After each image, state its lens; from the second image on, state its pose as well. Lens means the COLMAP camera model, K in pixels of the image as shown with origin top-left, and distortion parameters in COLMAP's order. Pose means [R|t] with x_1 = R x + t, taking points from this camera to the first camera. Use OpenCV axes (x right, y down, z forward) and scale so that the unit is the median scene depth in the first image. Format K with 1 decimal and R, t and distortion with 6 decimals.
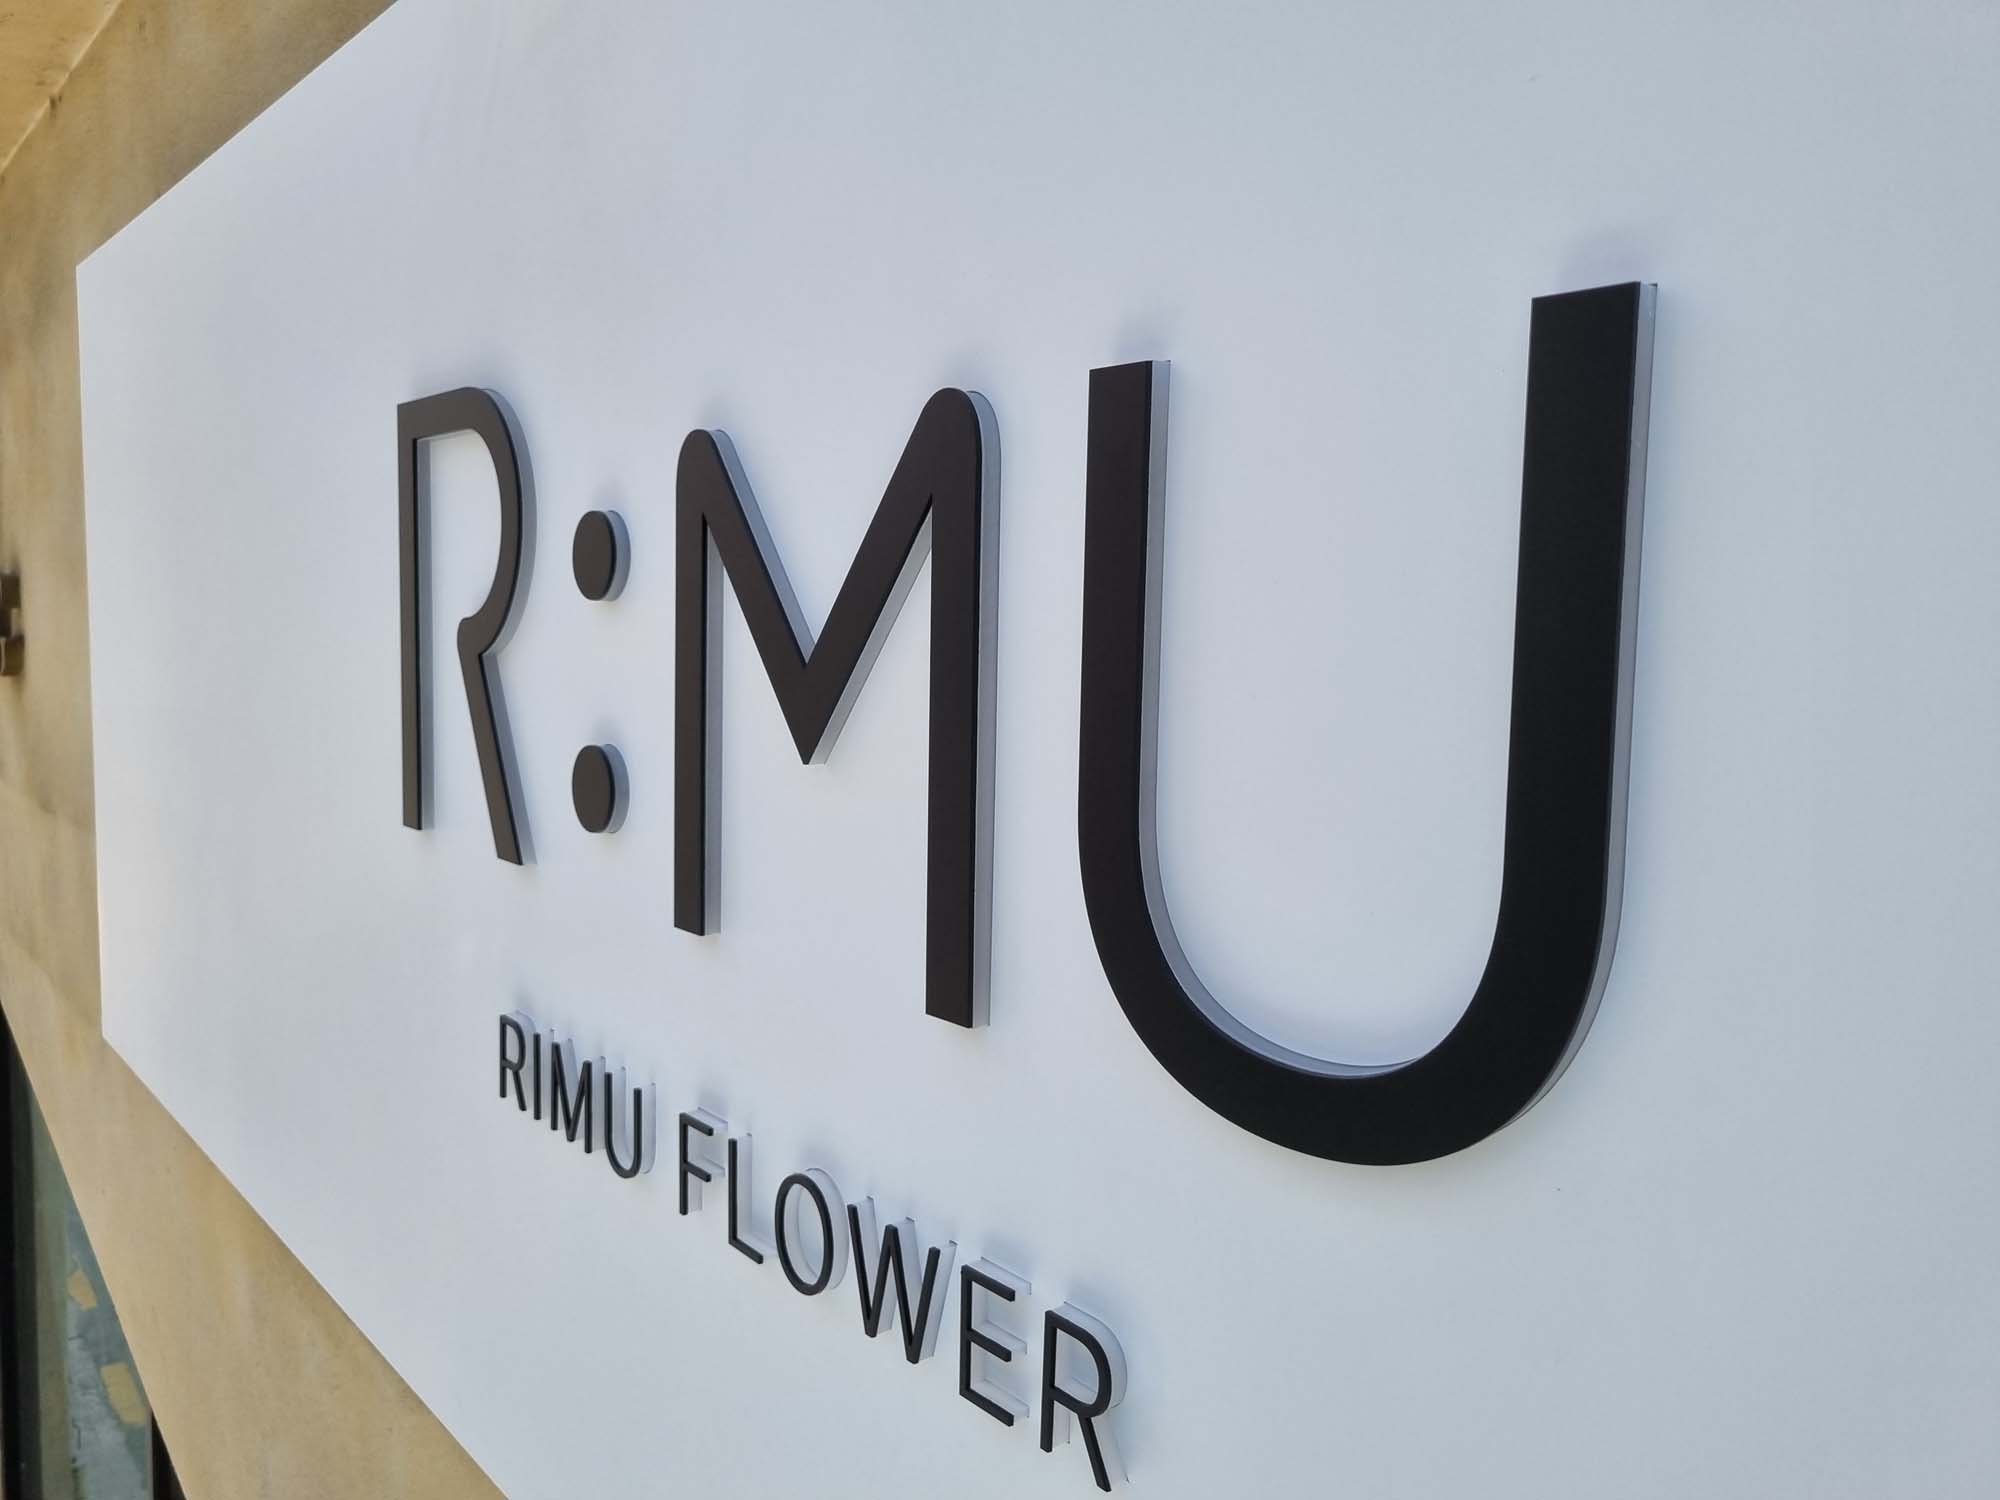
lens RADIAL K [[1518.7, 0, 1000.7], [0, 1518.7, 750.6], [0, 0, 1]] dist [0.032415, 0.000698]
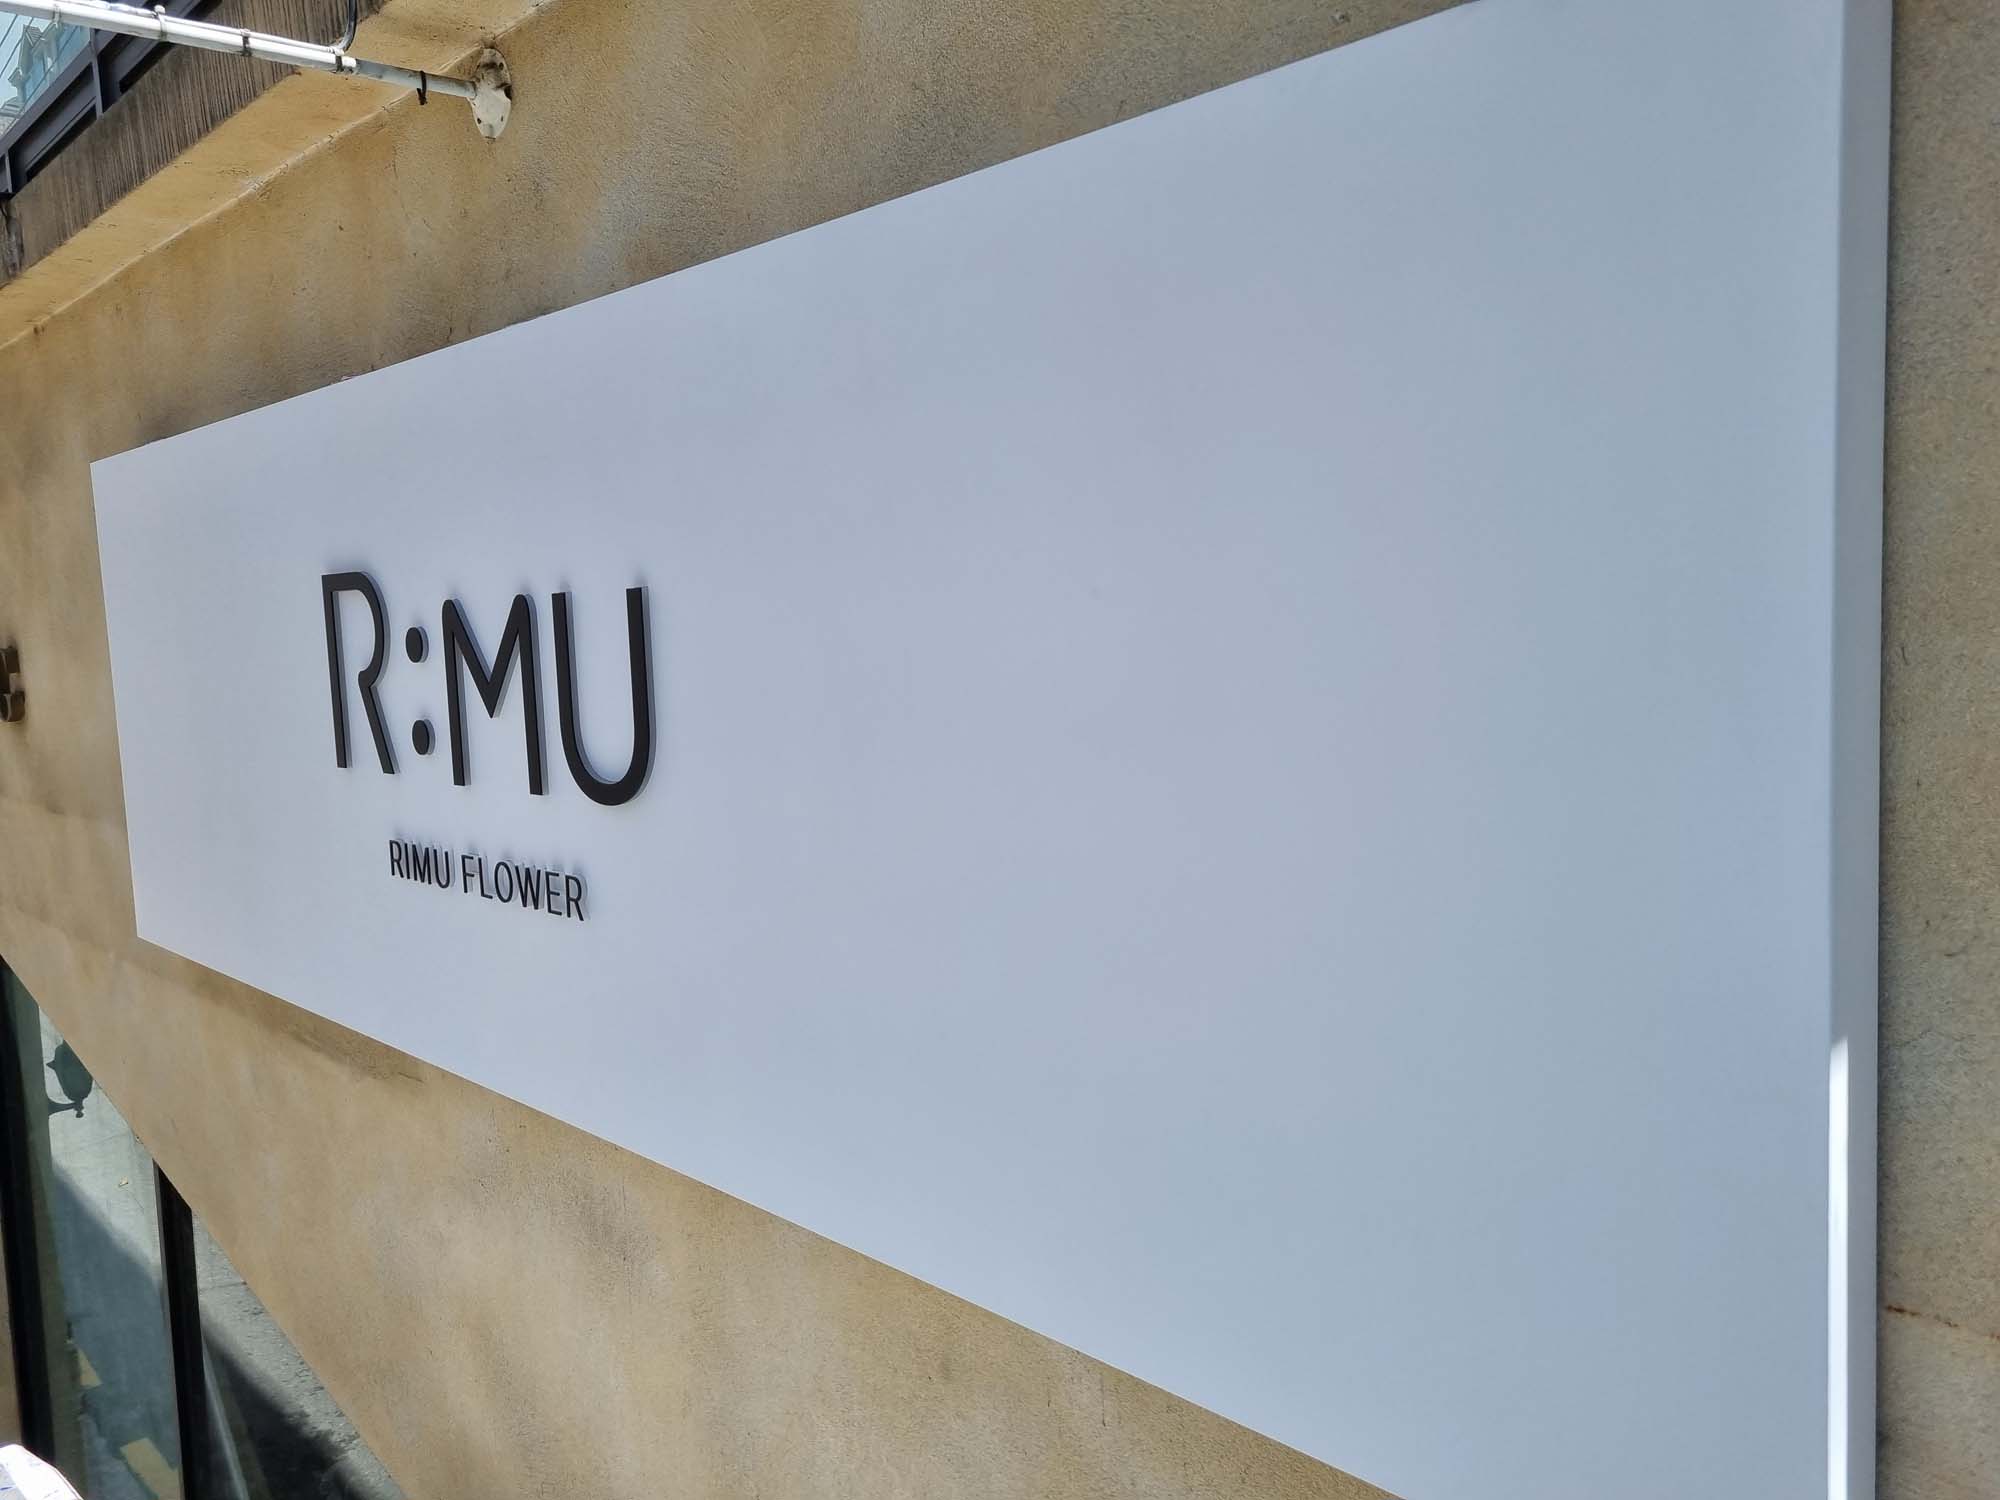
lens RADIAL K [[1518.7, 0, 999.4], [0, 1518.7, 750.2], [0, 0, 1]] dist [0.032415, 0.000698]
pose [[0.995071, -0.069978, 0.070267, 0.494747], [0.069330, 0.997526, 0.011631, 0.081599], [-0.070907, -0.006702, 0.997460, -1.547432]]
